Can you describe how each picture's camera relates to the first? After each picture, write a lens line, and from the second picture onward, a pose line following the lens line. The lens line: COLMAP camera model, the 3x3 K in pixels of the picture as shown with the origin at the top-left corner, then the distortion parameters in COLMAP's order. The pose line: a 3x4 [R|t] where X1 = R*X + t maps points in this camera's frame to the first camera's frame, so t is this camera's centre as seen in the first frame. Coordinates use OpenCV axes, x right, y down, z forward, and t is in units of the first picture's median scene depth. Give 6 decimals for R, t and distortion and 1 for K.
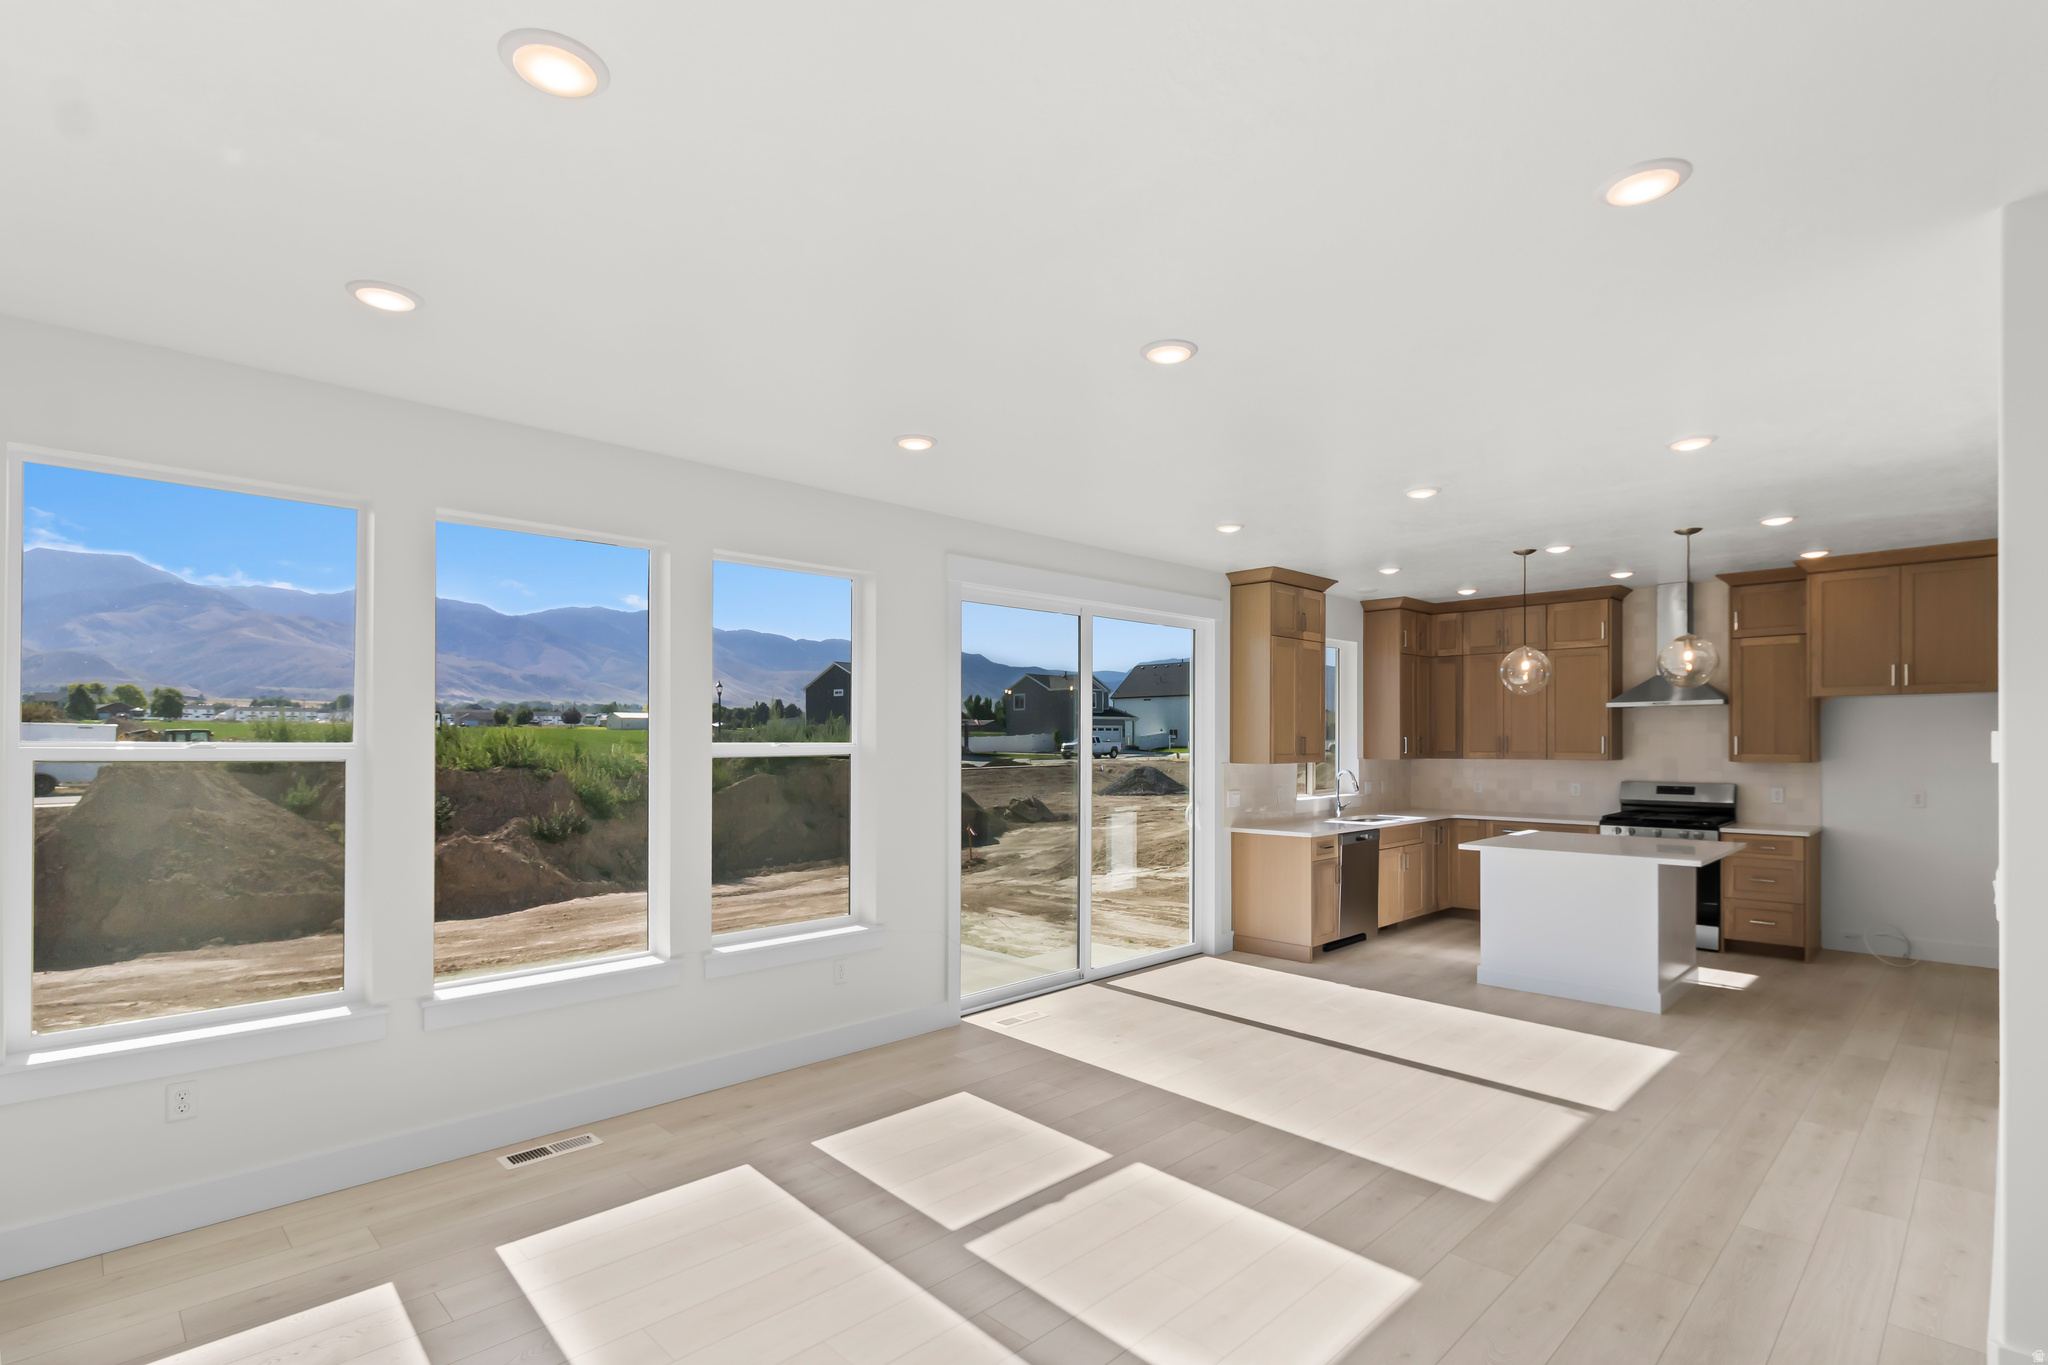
lens RADIAL K [[975.6, 0, 1025.7], [0, 975.6, 742.3], [0, 0, 1]] dist [-0.002740, 0.002067]
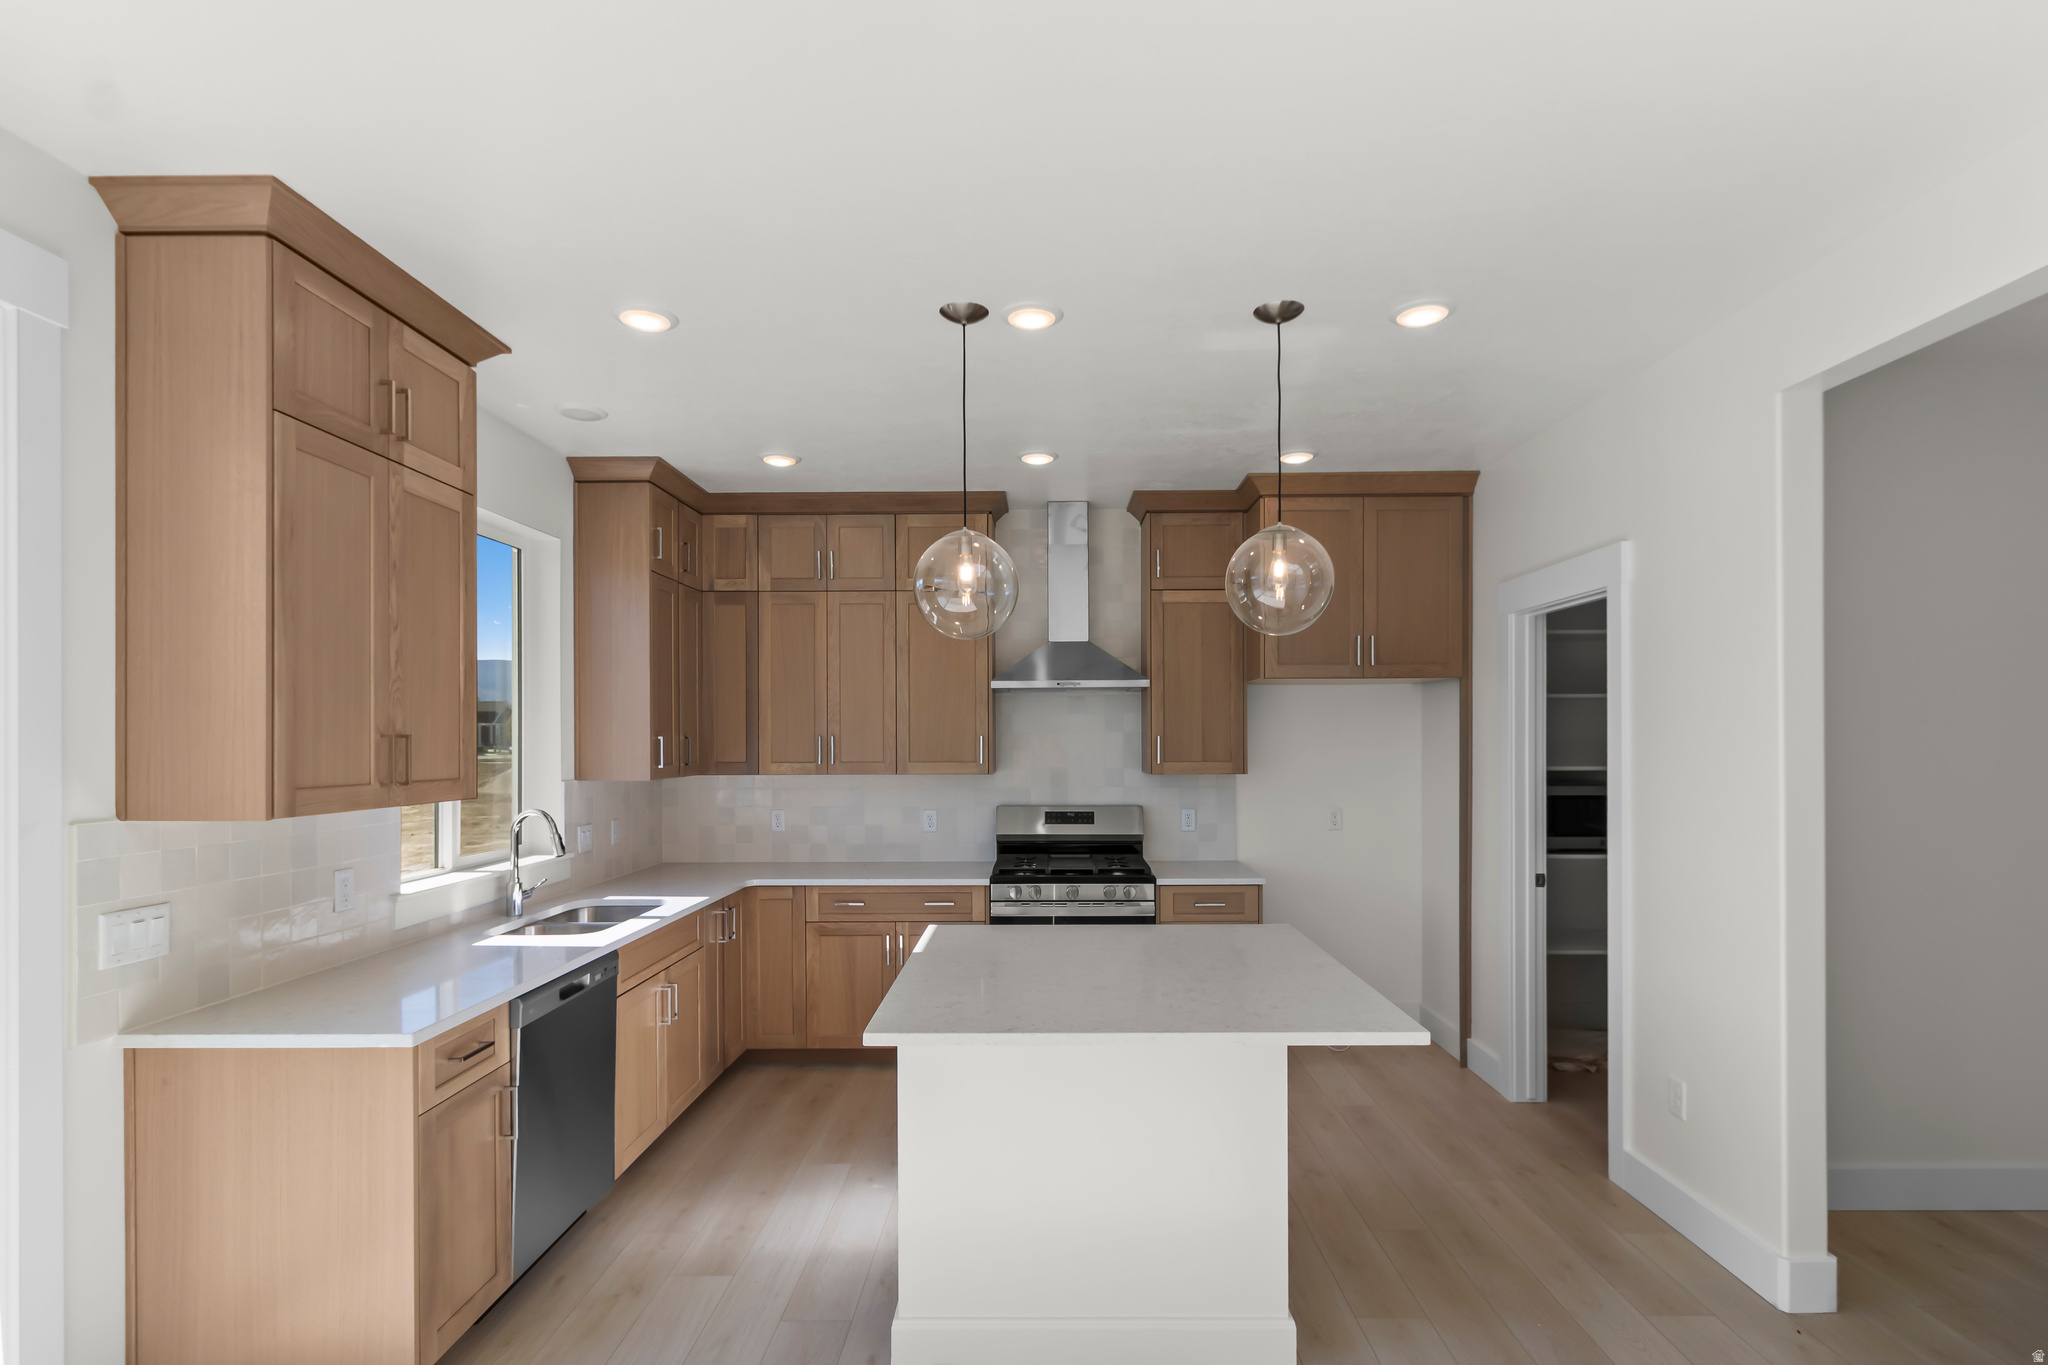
lens RADIAL K [[975.6, 0, 1031.7], [0, 975.6, 739.7], [0, 0, 1]] dist [-0.002740, 0.002067]
pose [[0.712009, -0.000531, 0.702170, 0.200137], [0.003120, 0.999992, -0.002408, -0.002127], [-0.702163, 0.003905, 0.712005, 0.591130]]
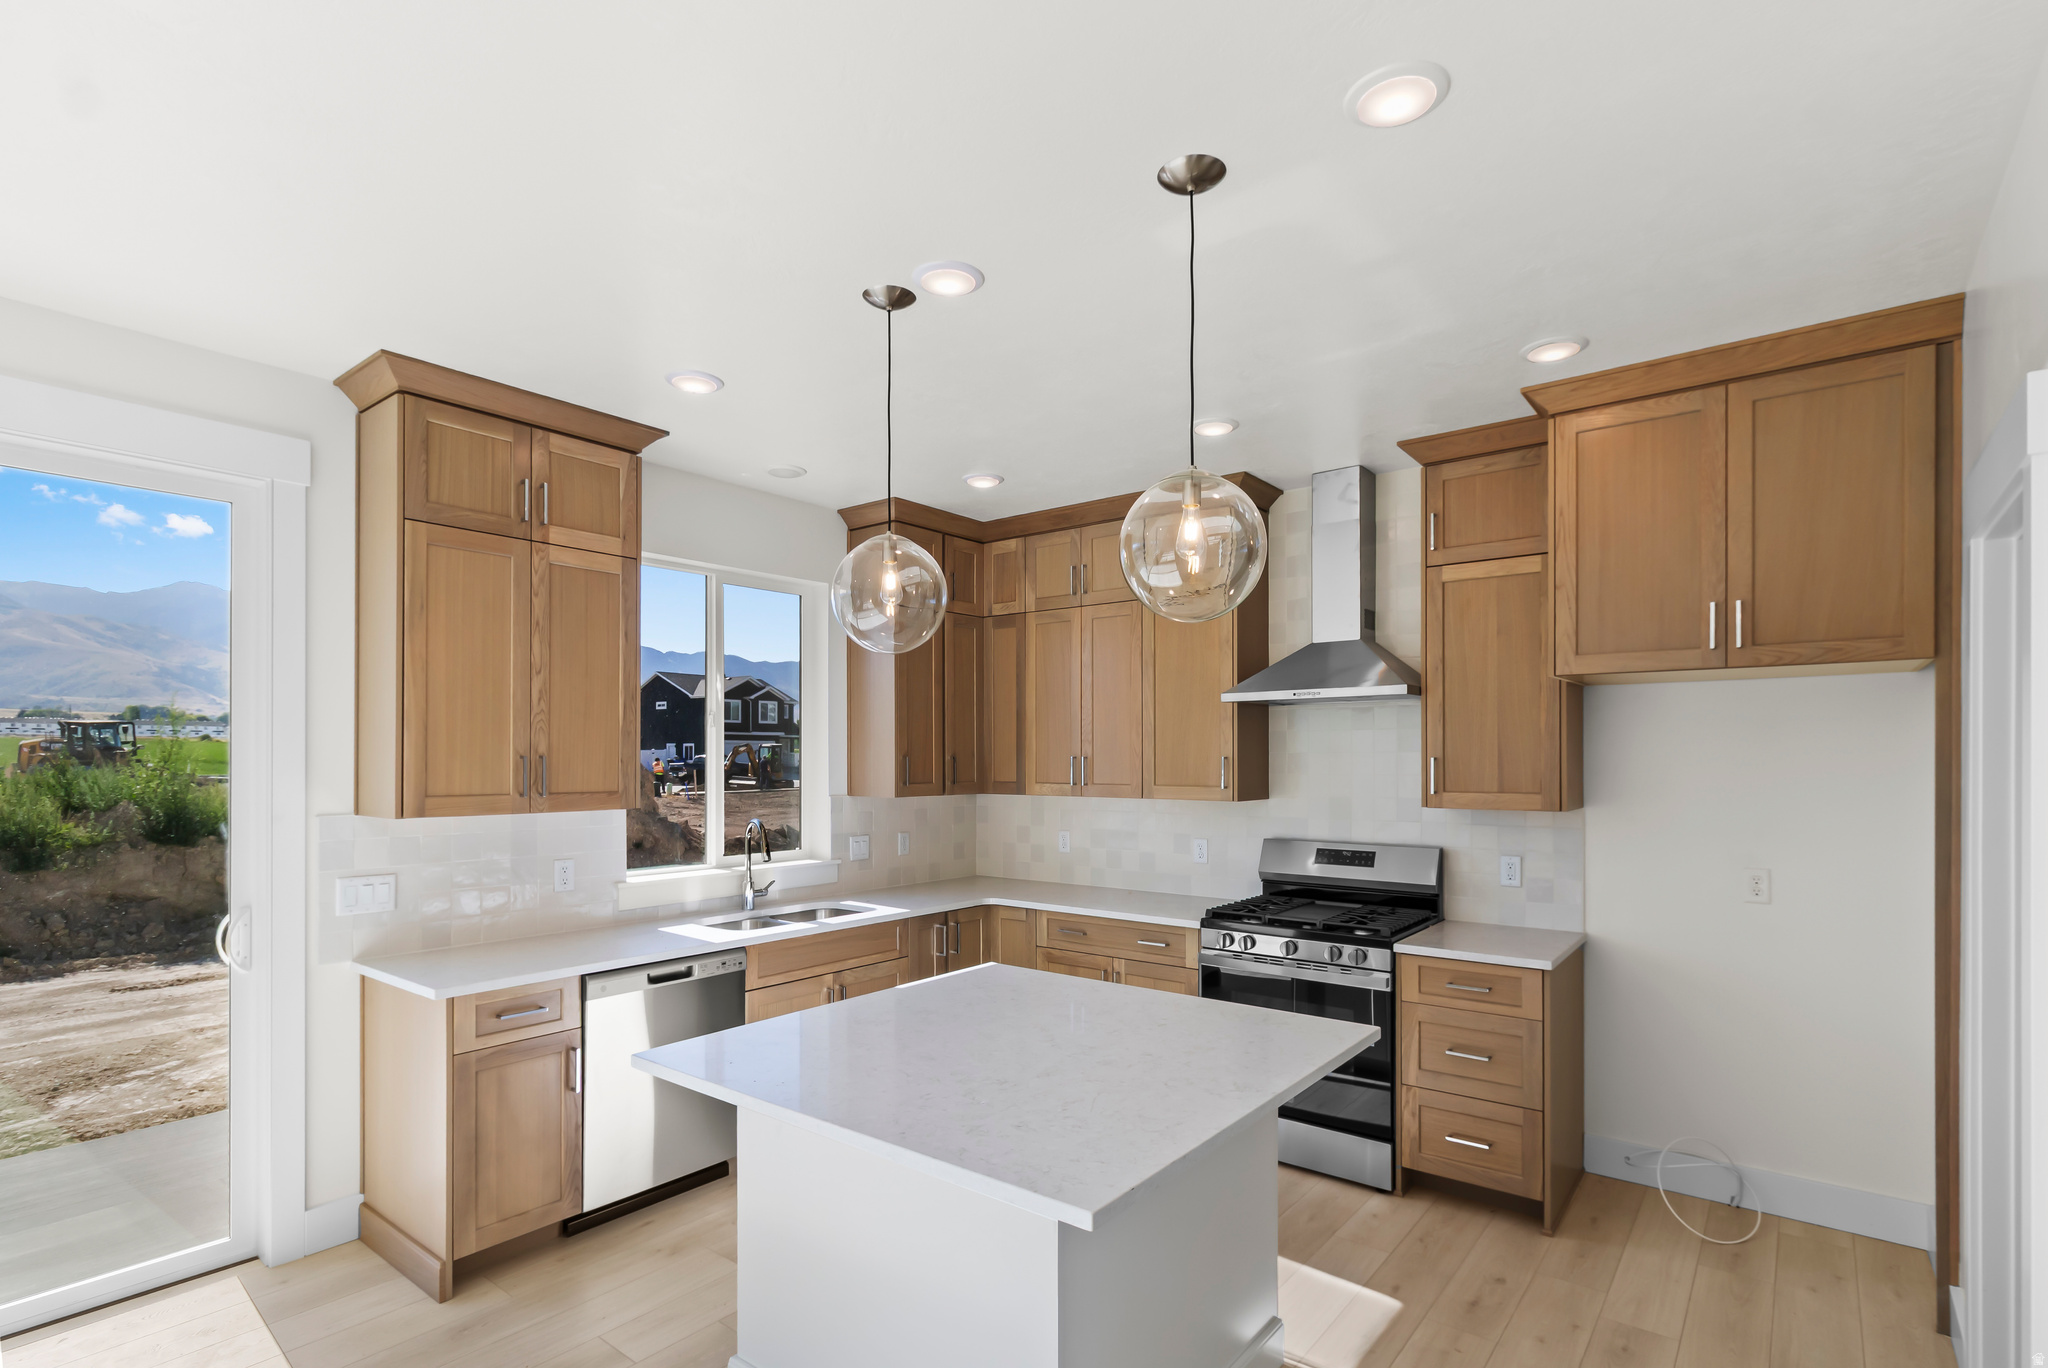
lens RADIAL K [[975.6, 0, 1038.5], [0, 975.6, 754.4], [0, 0, 1]] dist [-0.002740, 0.002067]
pose [[0.991692, 0.002909, 0.128603, 0.463678], [-0.002154, 0.999980, -0.006006, -0.004212], [-0.128617, 0.005679, 0.991678, 0.526342]]
